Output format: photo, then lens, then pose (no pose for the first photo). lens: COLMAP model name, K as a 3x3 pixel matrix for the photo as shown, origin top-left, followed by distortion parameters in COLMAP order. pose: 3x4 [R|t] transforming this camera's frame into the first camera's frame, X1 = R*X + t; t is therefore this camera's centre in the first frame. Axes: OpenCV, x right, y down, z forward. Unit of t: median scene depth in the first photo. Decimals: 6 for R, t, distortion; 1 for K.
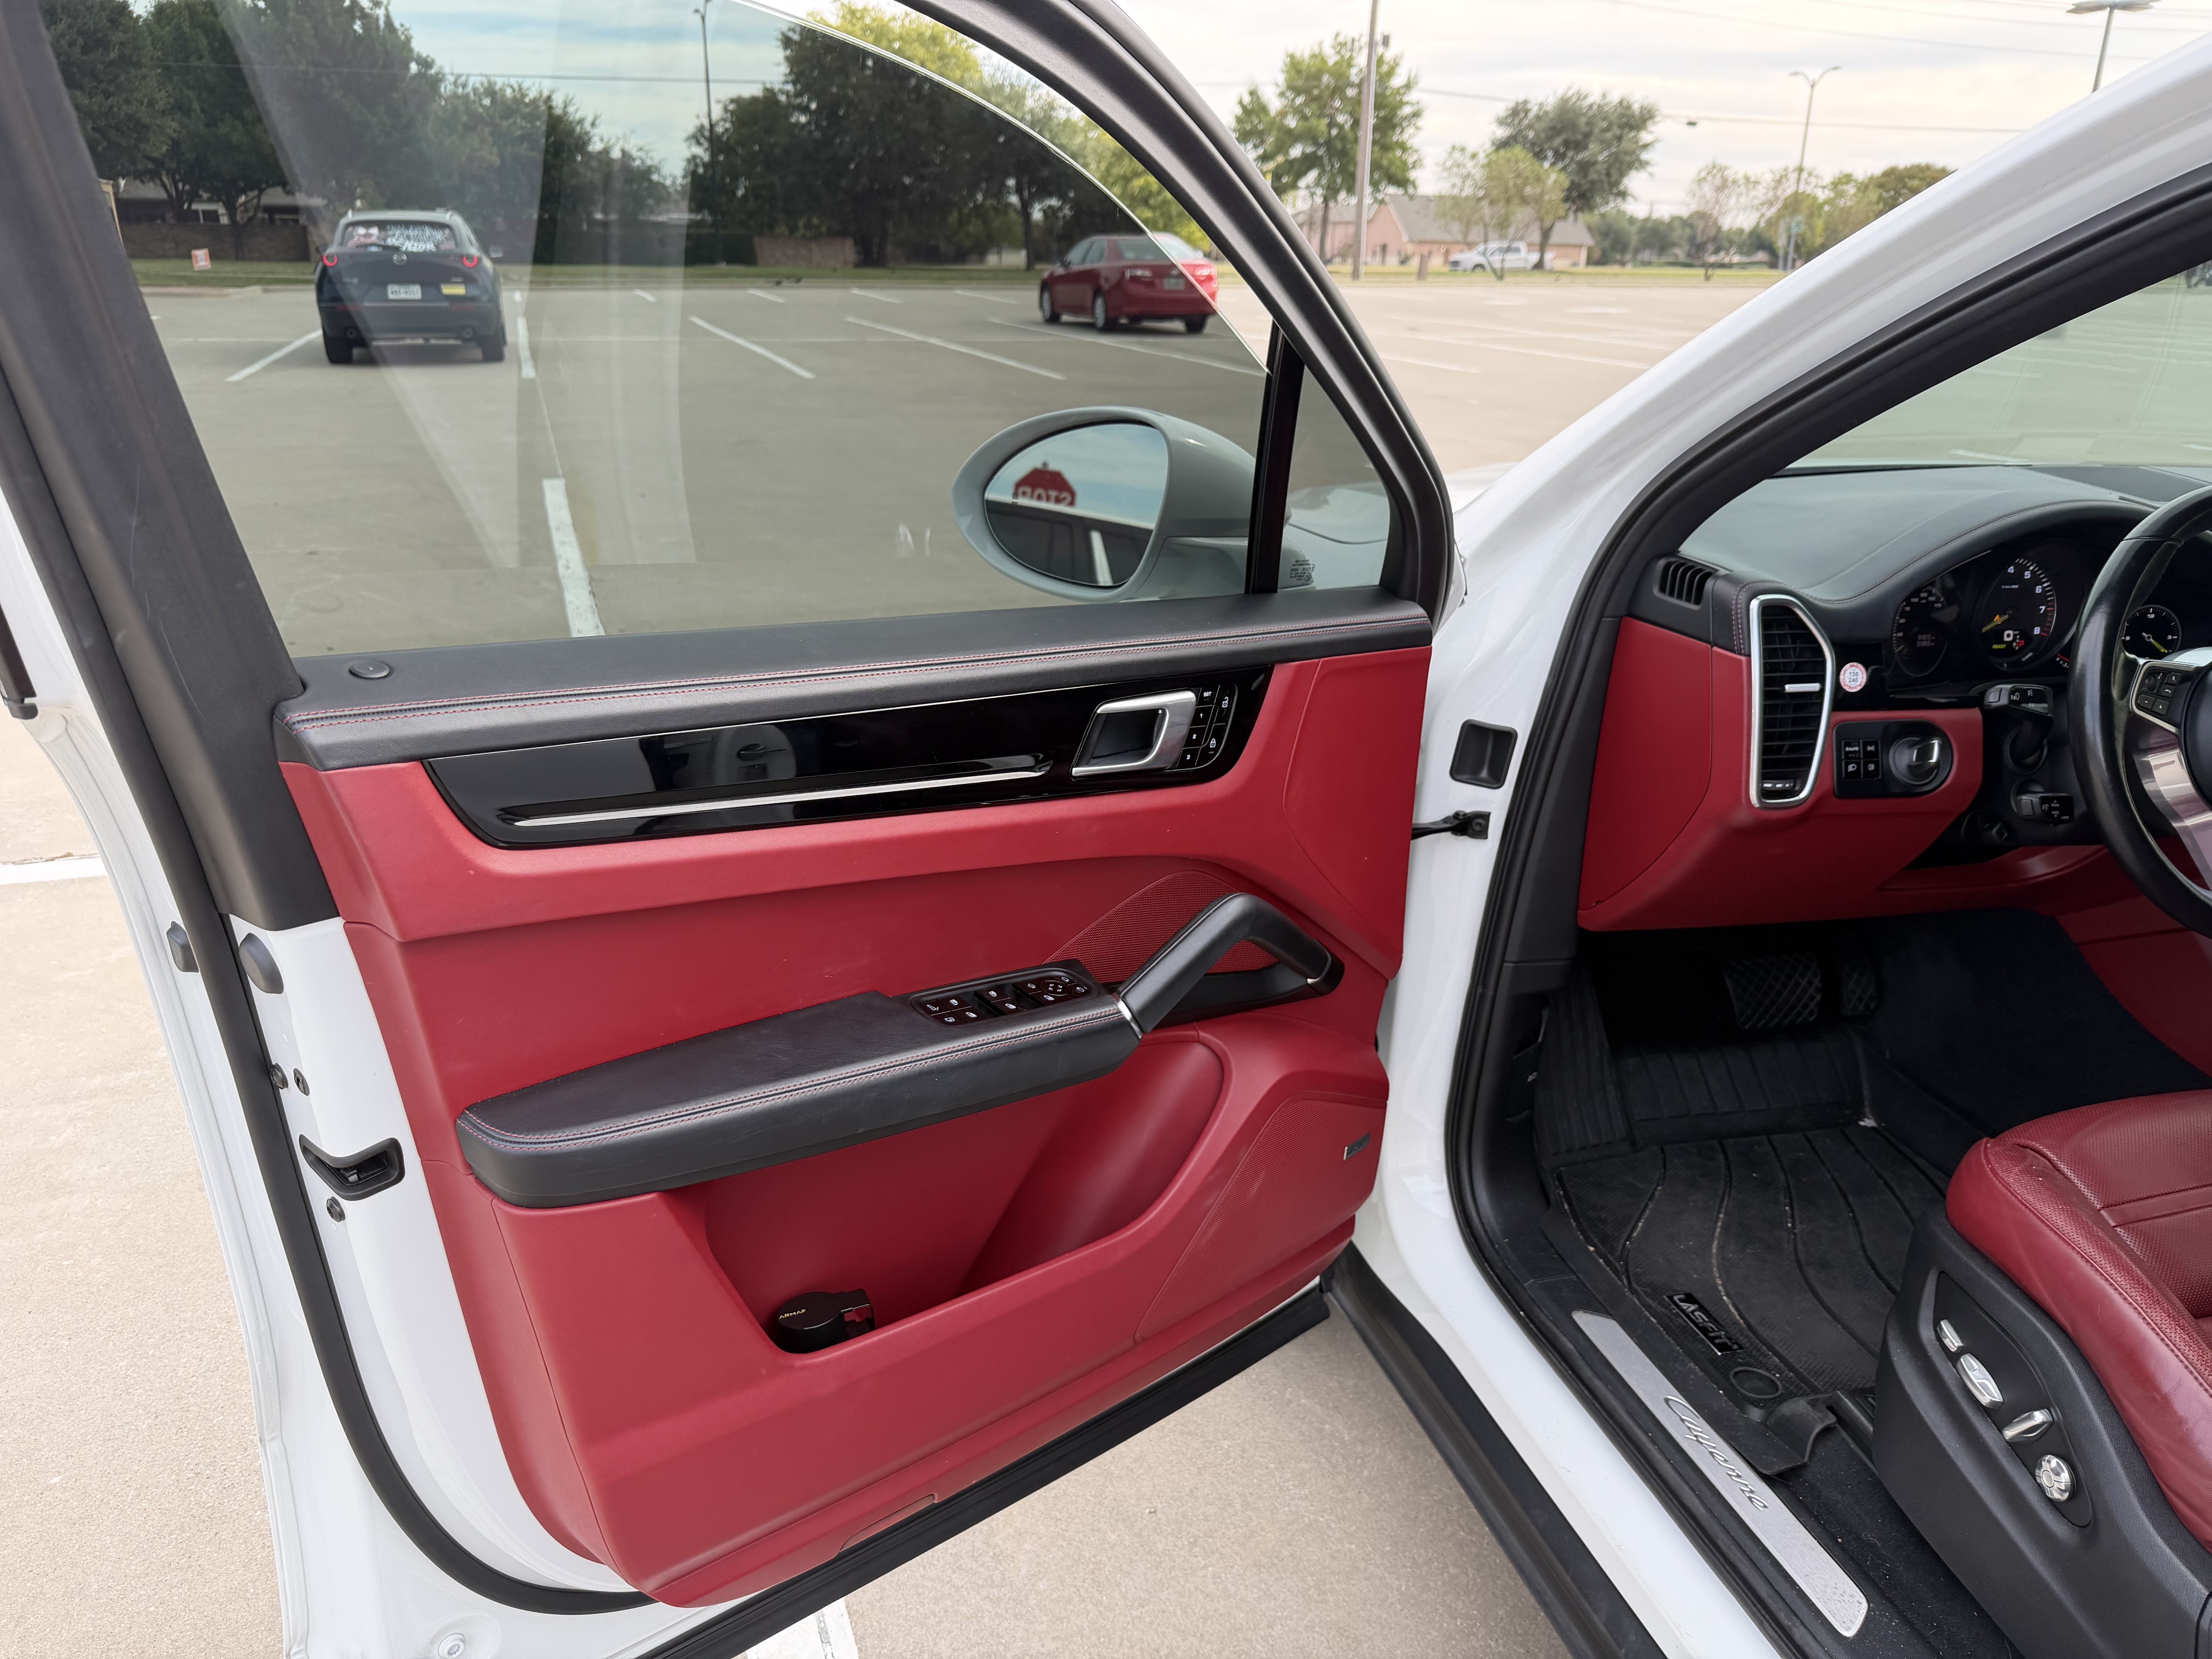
lens RADIAL K [[1593.3, 0, 1106.0], [0, 1593.3, 829.5], [0, 0, 1]] dist [-0.017060, 0.007512]
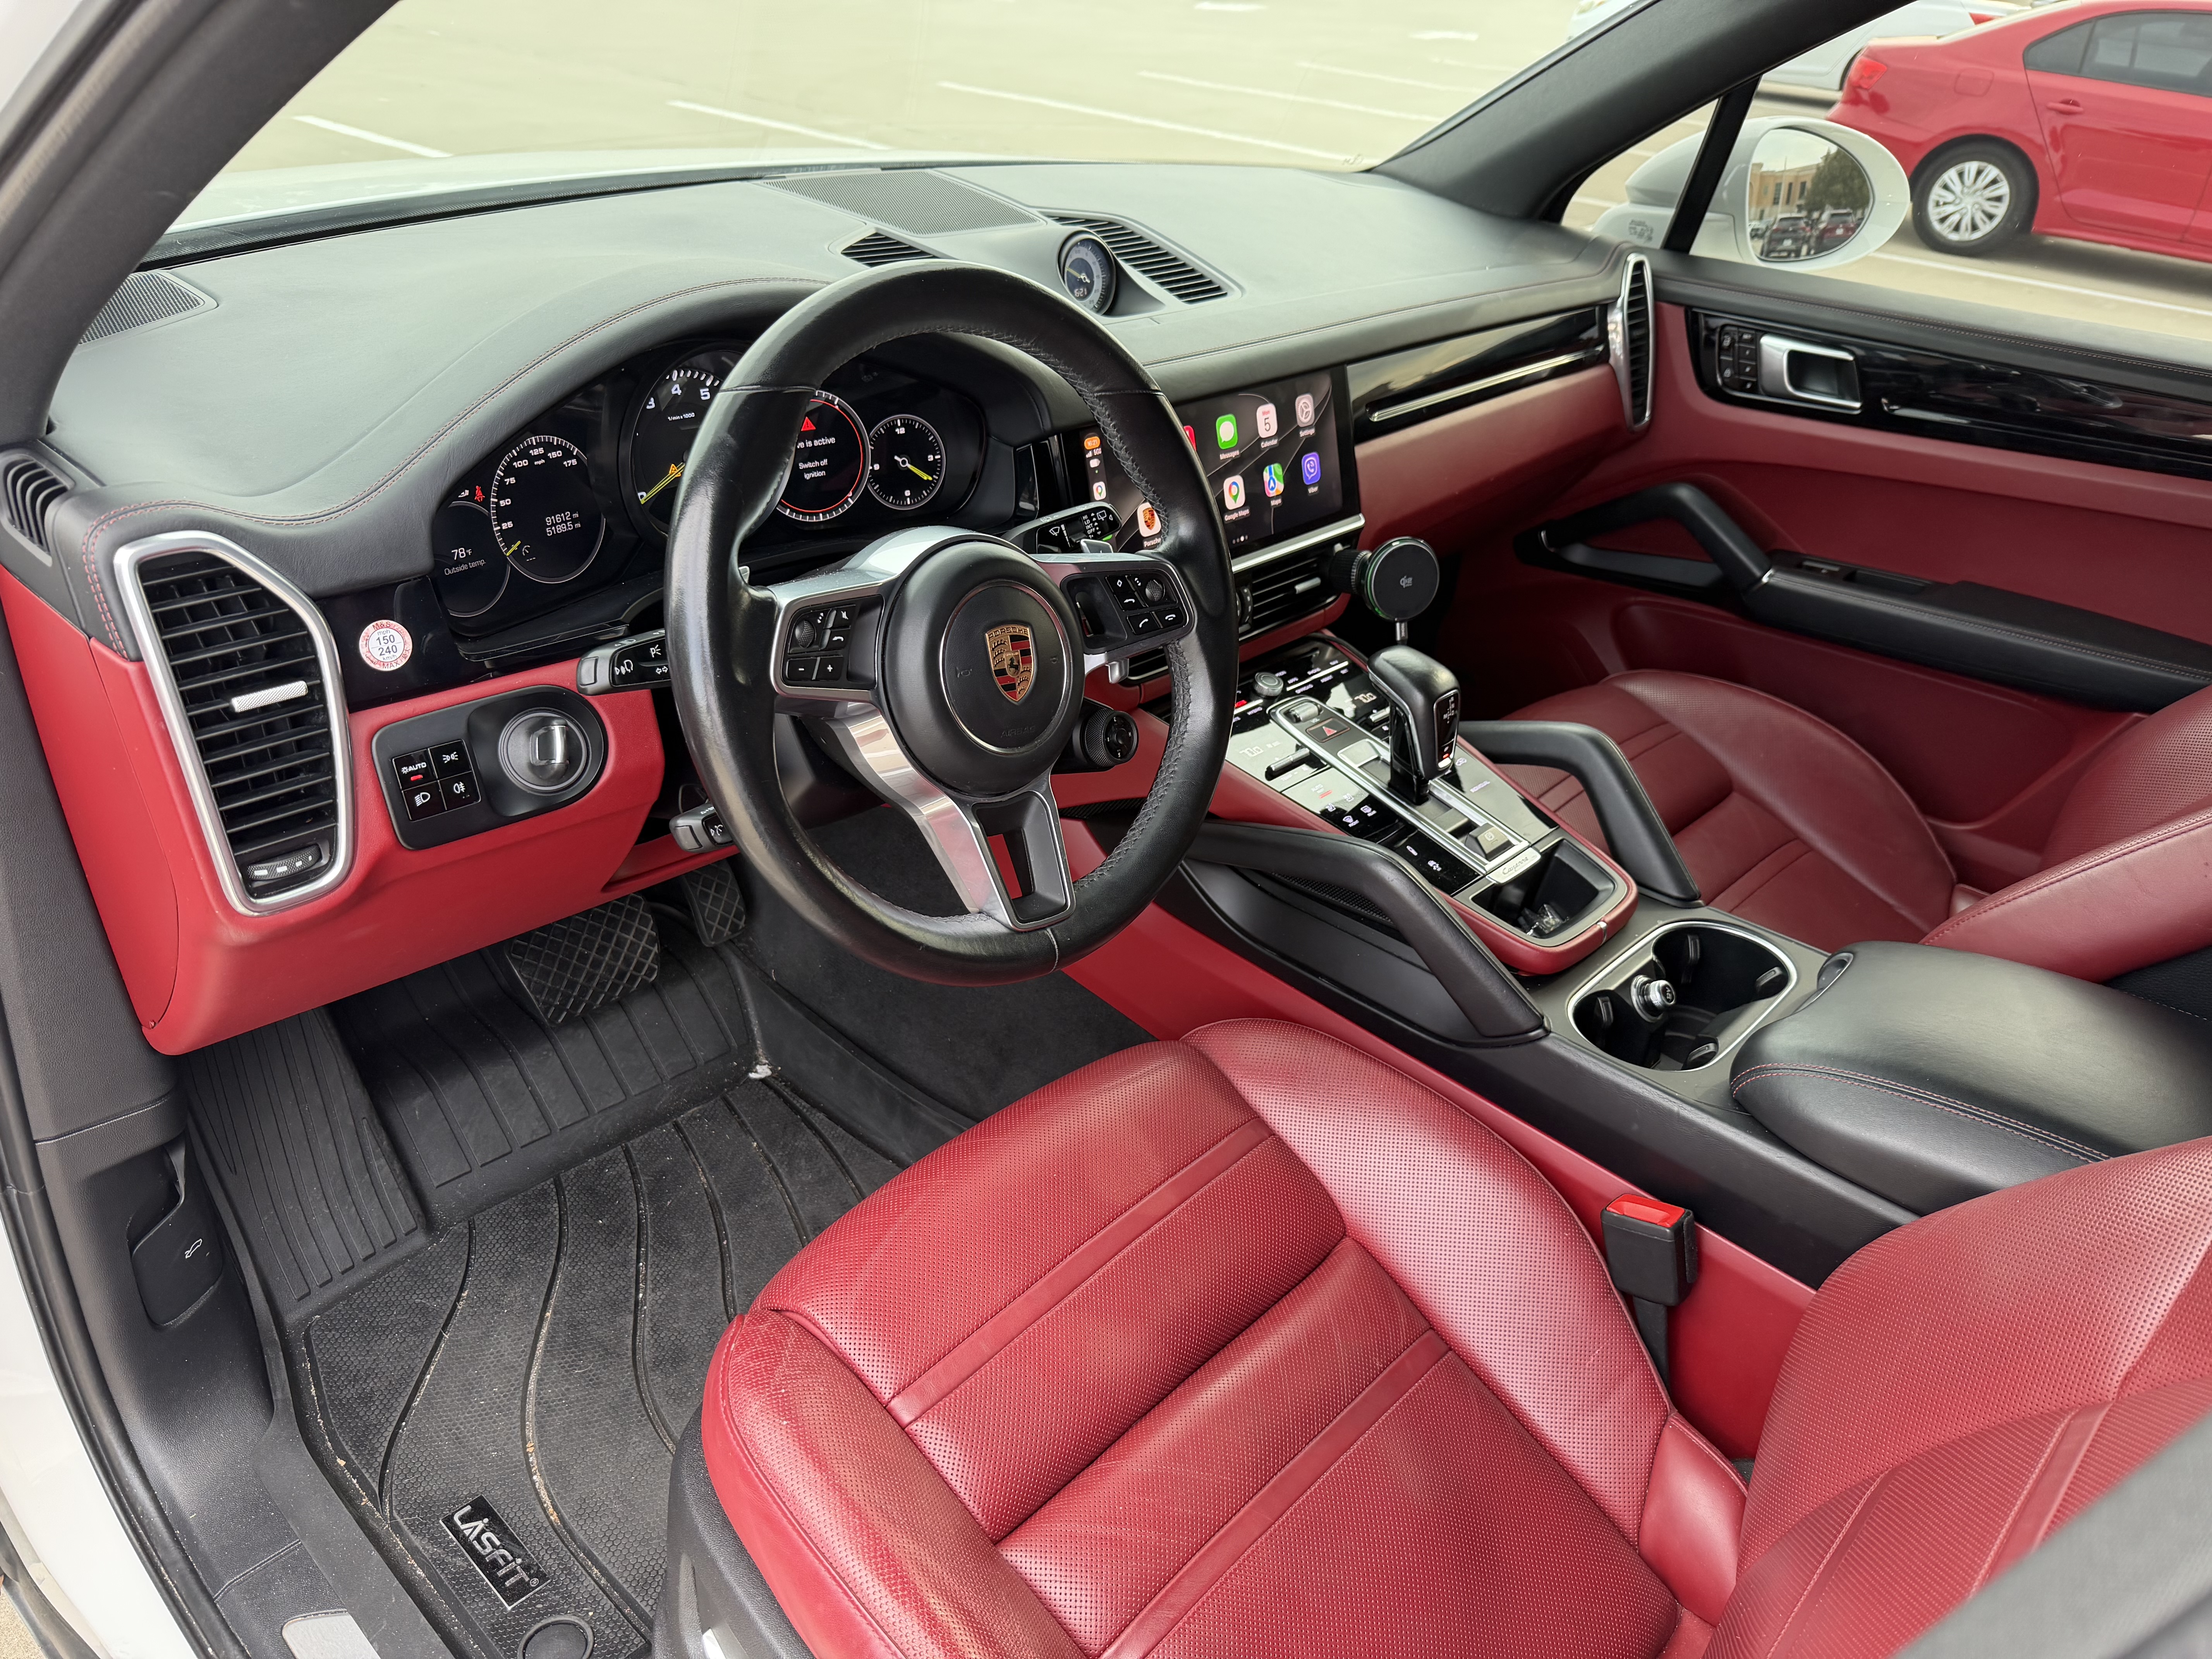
lens RADIAL K [[1560.3, 0, 1108.8], [0, 1560.3, 885.1], [0, 0, 1]] dist [0.003772, -0.107092]
pose [[0.849861, -0.249086, 0.464427, 0.356496], [0.130521, 0.953281, 0.272432, -0.113501], [-0.510589, -0.170912, 0.842667, 0.335603]]
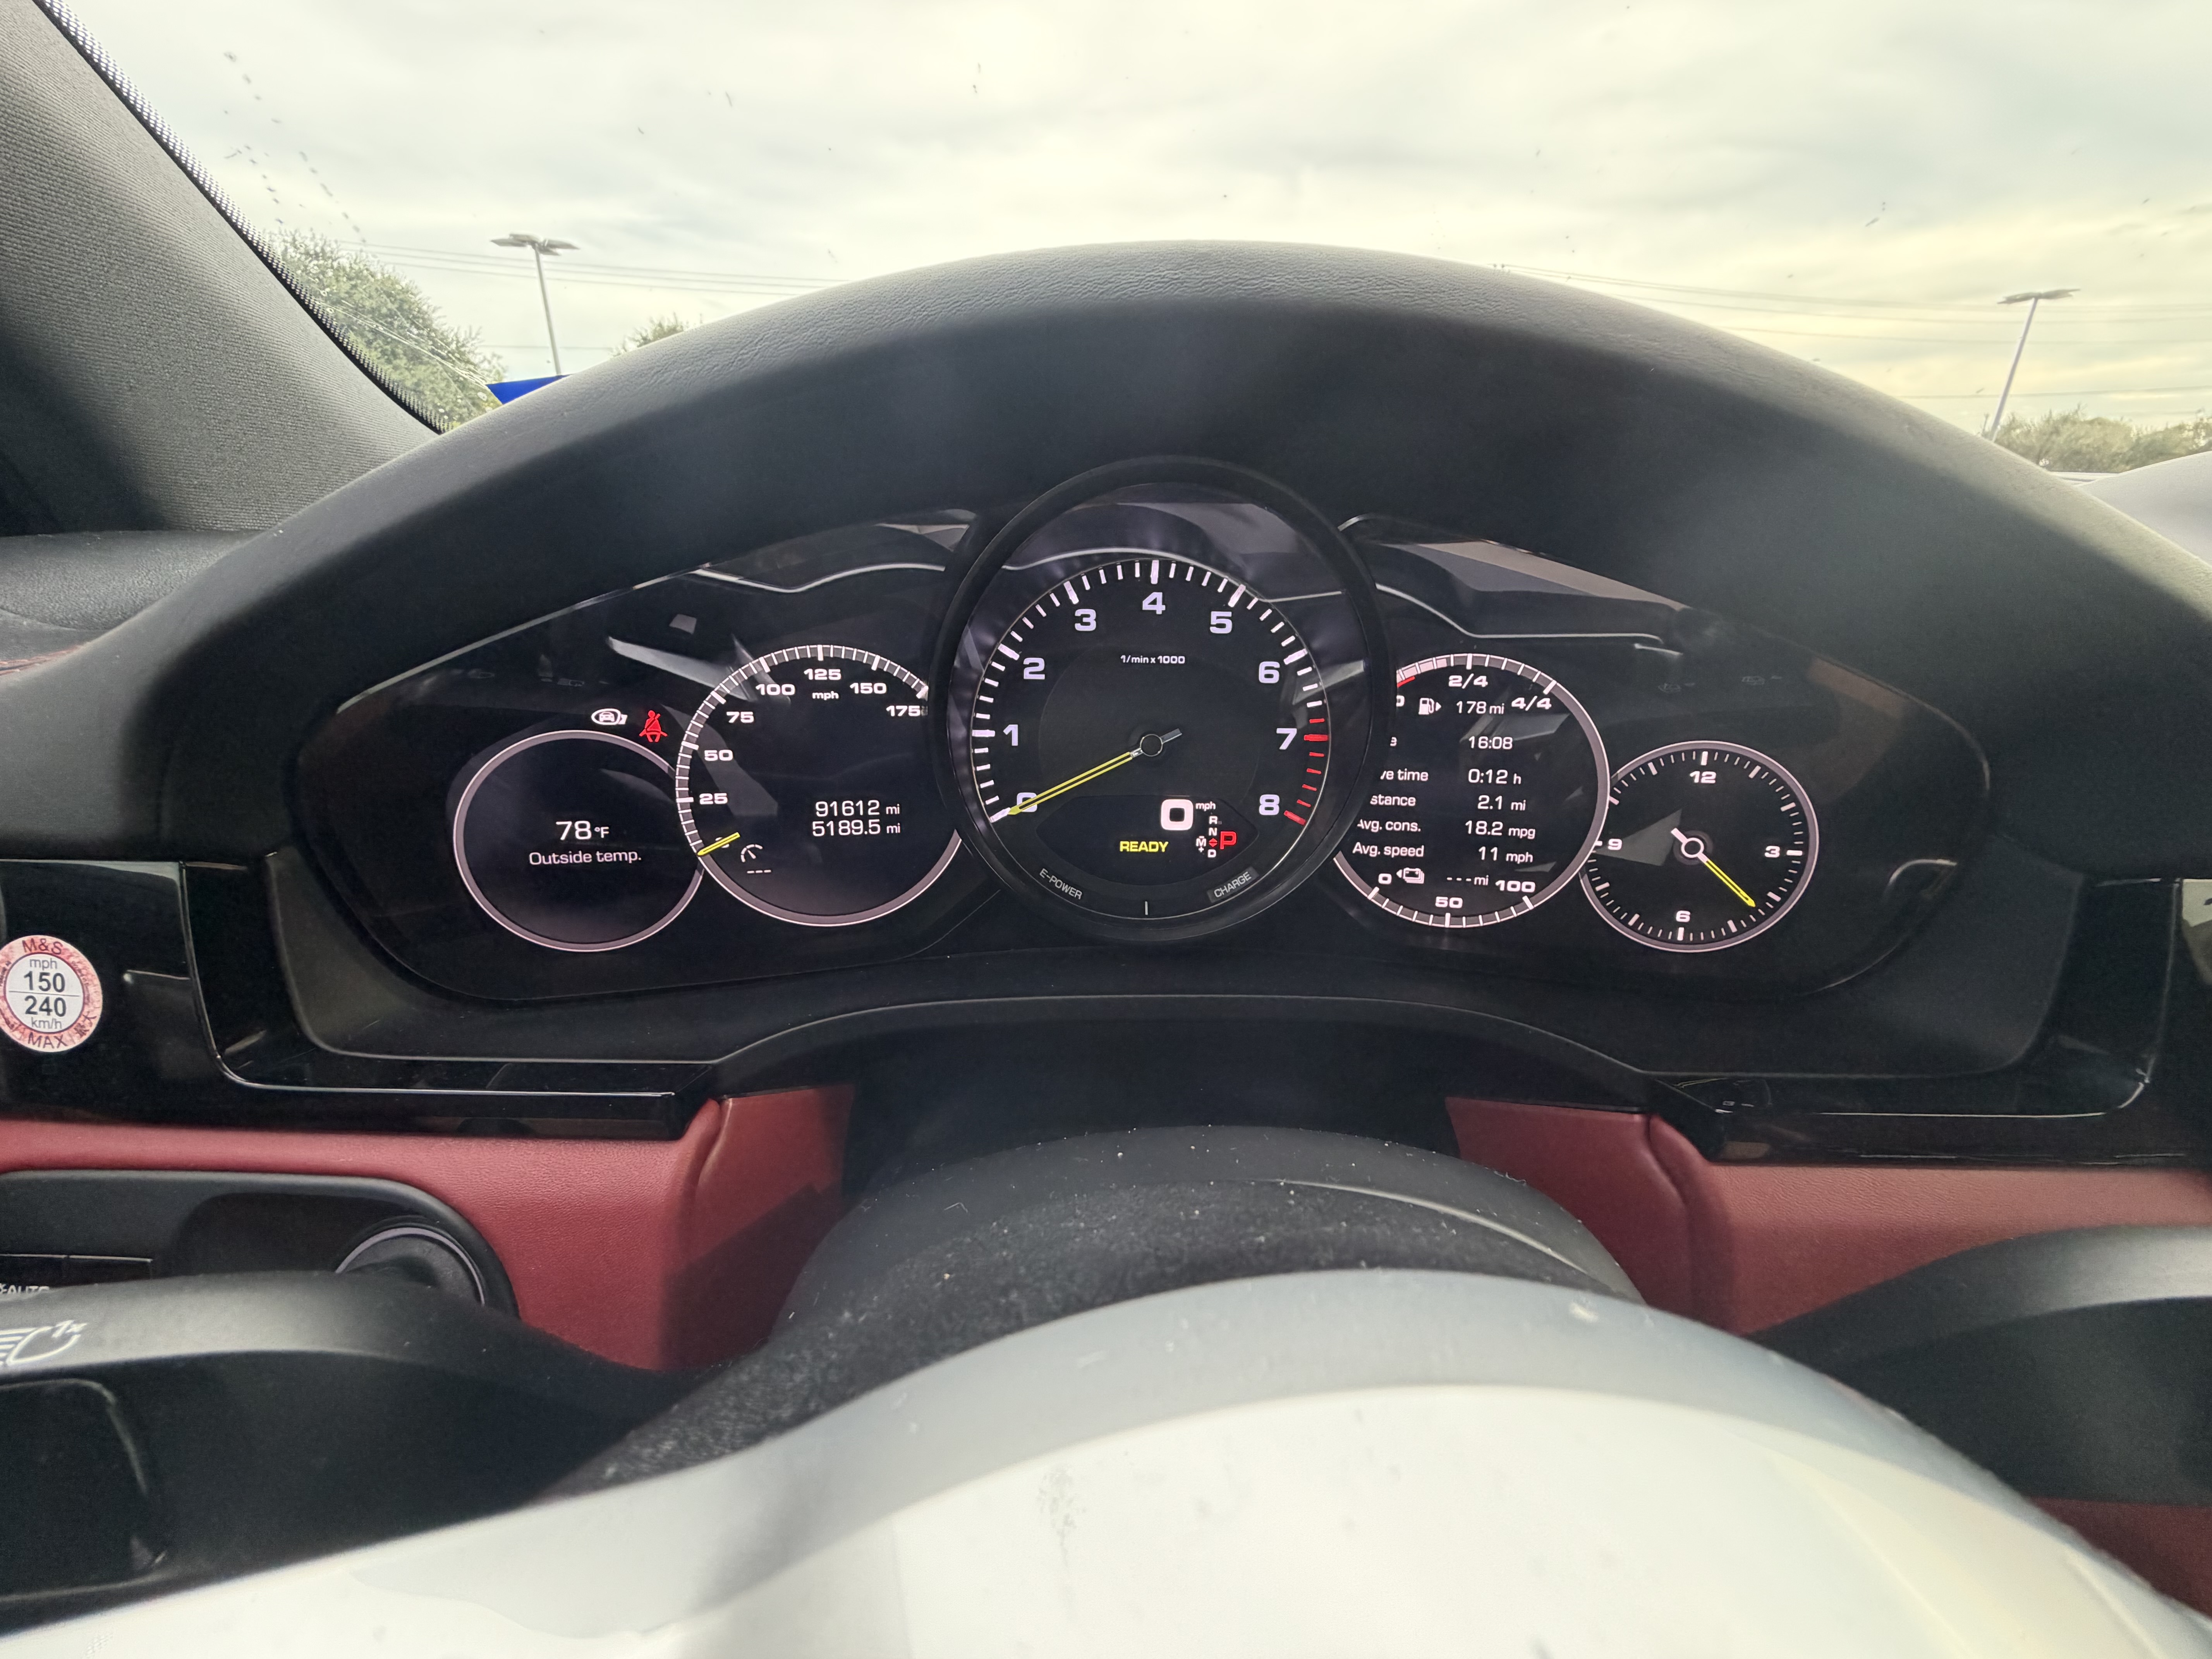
lens RADIAL K [[883.9, 0, 1106.0], [0, 883.9, 829.5], [0, 0, 1]] dist [0.000825, 0.000049]
pose [[0.973286, 0.066824, -0.219657, 0.560227], [-0.064725, 0.997763, 0.016748, -0.114490], [0.220284, -0.002083, 0.975433, 0.775669]]
